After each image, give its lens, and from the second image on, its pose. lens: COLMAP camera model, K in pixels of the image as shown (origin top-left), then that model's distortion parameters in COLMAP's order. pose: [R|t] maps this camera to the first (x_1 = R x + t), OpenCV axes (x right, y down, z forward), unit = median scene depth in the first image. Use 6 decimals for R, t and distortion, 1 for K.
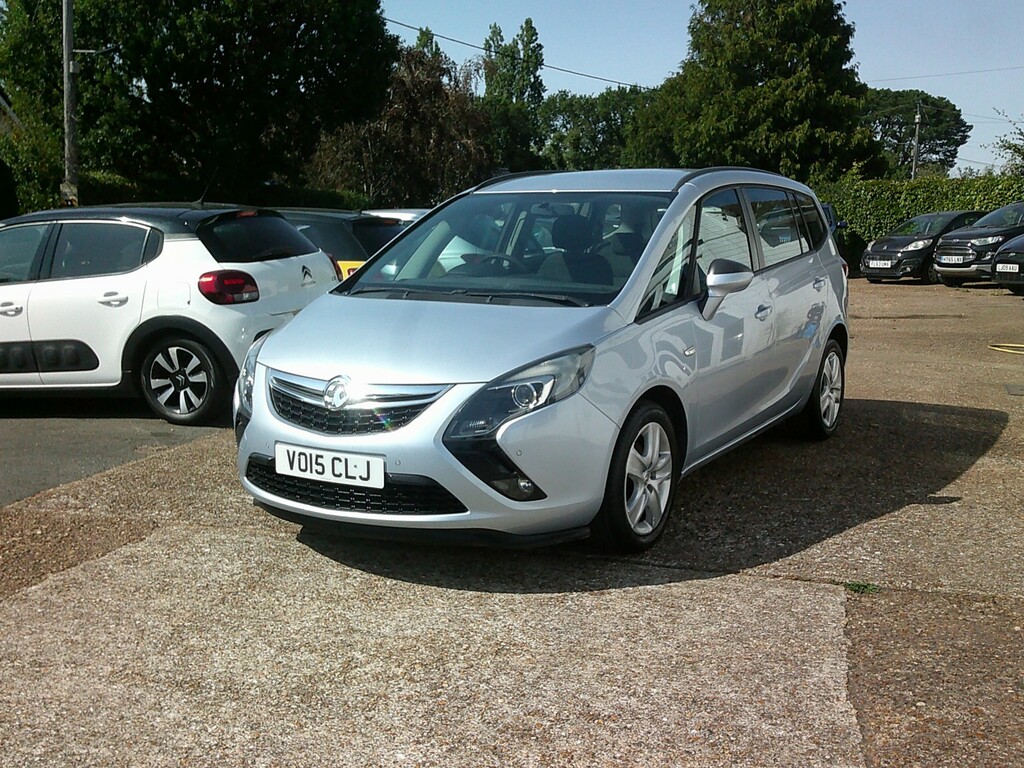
lens RADIAL K [[1121.3, 0, 540.6], [0, 1121.3, 383.1], [0, 0, 1]] dist [0.134750, -0.258502]
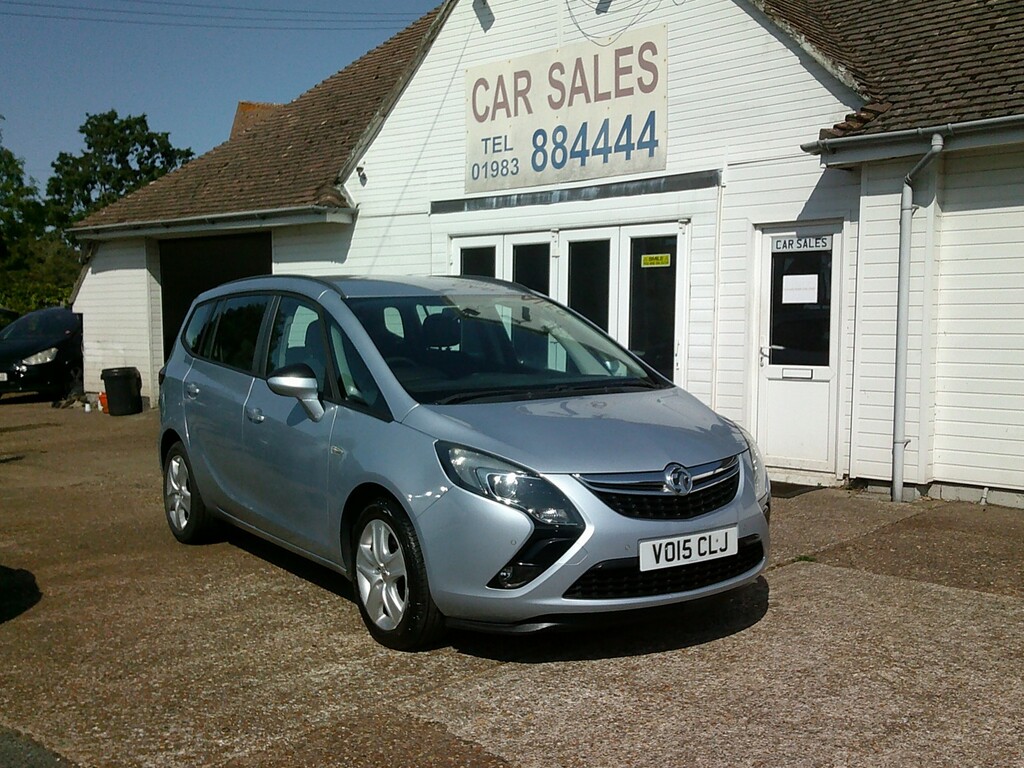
lens RADIAL K [[1121.3, 0, 540.6], [0, 1121.3, 383.1], [0, 0, 1]] dist [0.134750, -0.258502]
pose [[0.429617, -0.068924, 0.900377, -1.162292], [0.154994, 0.987914, 0.001669, -0.101255], [-0.889610, 0.138836, 0.435108, 0.625287]]
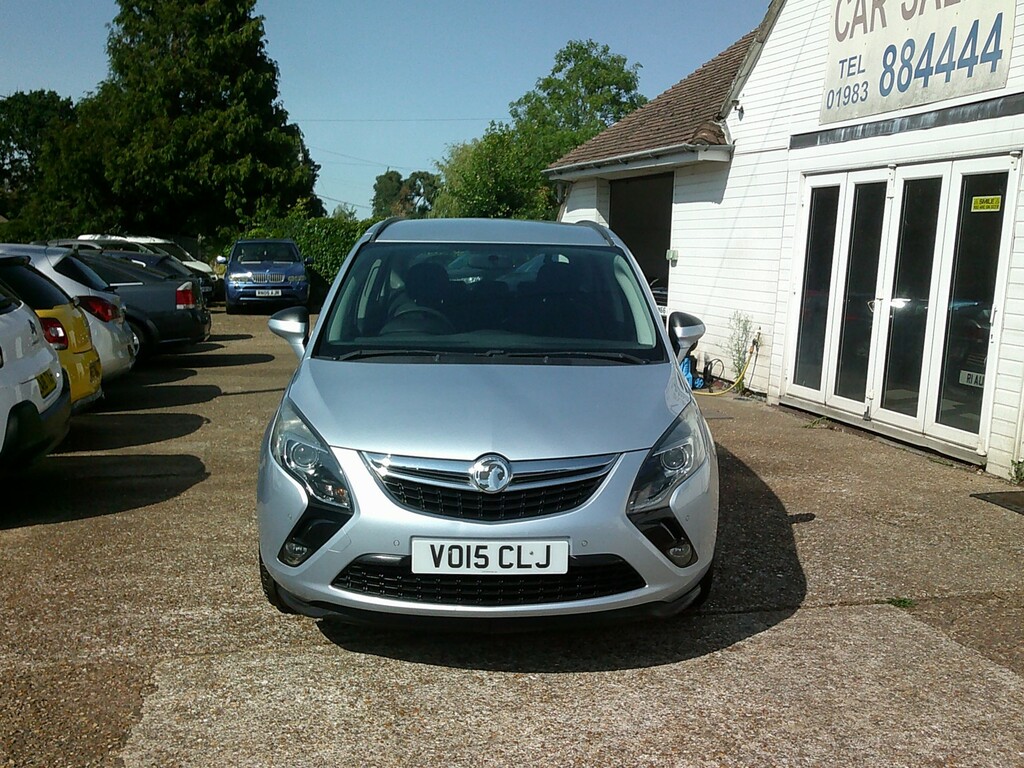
lens RADIAL K [[1121.3, 0, 540.6], [0, 1121.3, 383.1], [0, 0, 1]] dist [0.134750, -0.258502]
pose [[0.848424, -0.051289, 0.526827, -0.598131], [0.065412, 0.997825, -0.008199, -0.051732], [-0.525261, 0.041417, 0.849933, 0.215365]]
